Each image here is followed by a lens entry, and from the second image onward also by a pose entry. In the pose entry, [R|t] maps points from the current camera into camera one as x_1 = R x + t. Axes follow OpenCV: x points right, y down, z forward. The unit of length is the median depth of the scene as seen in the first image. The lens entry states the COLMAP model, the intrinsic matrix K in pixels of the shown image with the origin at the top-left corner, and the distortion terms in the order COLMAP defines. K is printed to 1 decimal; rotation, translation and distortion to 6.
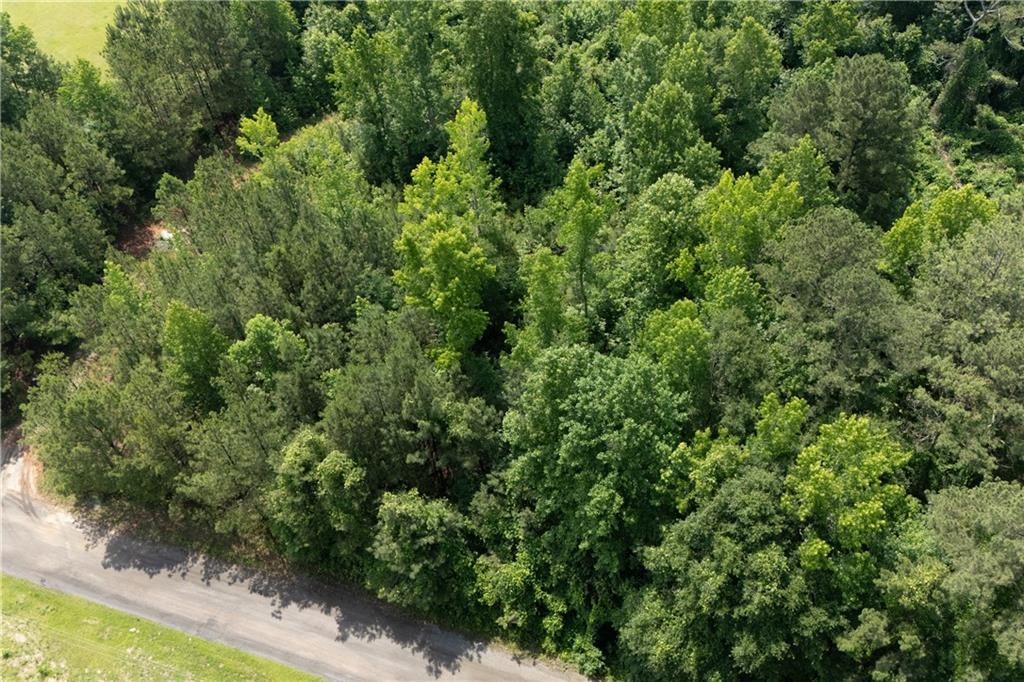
lens RADIAL K [[901.9, 0, 564.8], [0, 901.9, 309.3], [0, 0, 1]] dist [0.094692, -0.096711]
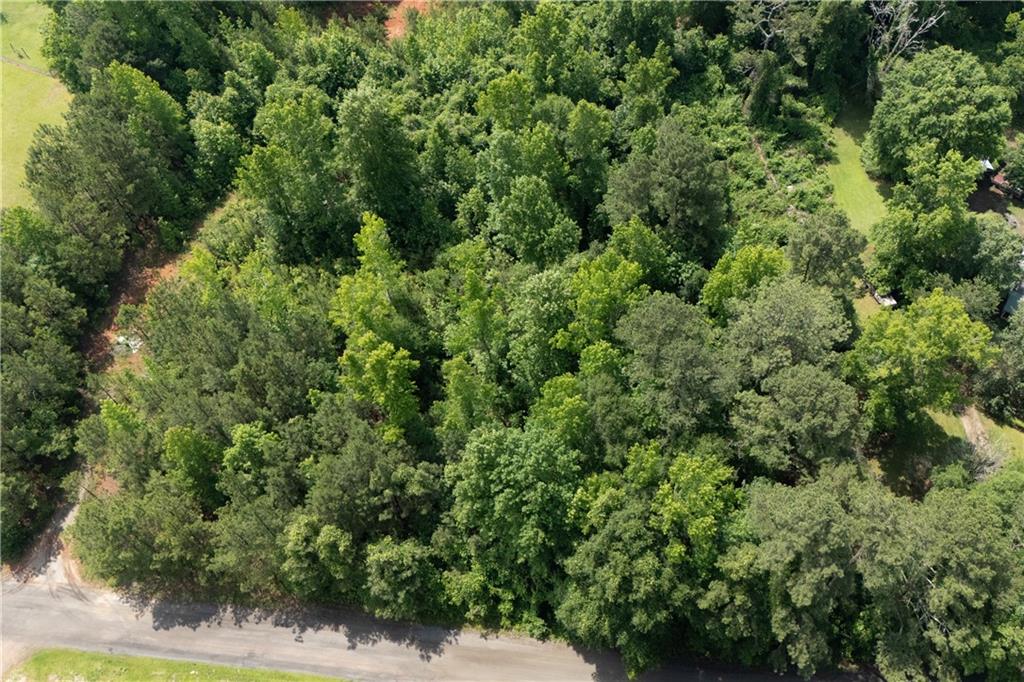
lens RADIAL K [[901.9, 0, 548.5], [0, 901.9, 337.2], [0, 0, 1]] dist [0.094692, -0.096711]
pose [[0.982148, -0.166210, 0.088087, -0.002832], [0.151007, 0.975877, 0.157675, -0.257427], [-0.112169, -0.141559, 0.983554, -0.293630]]
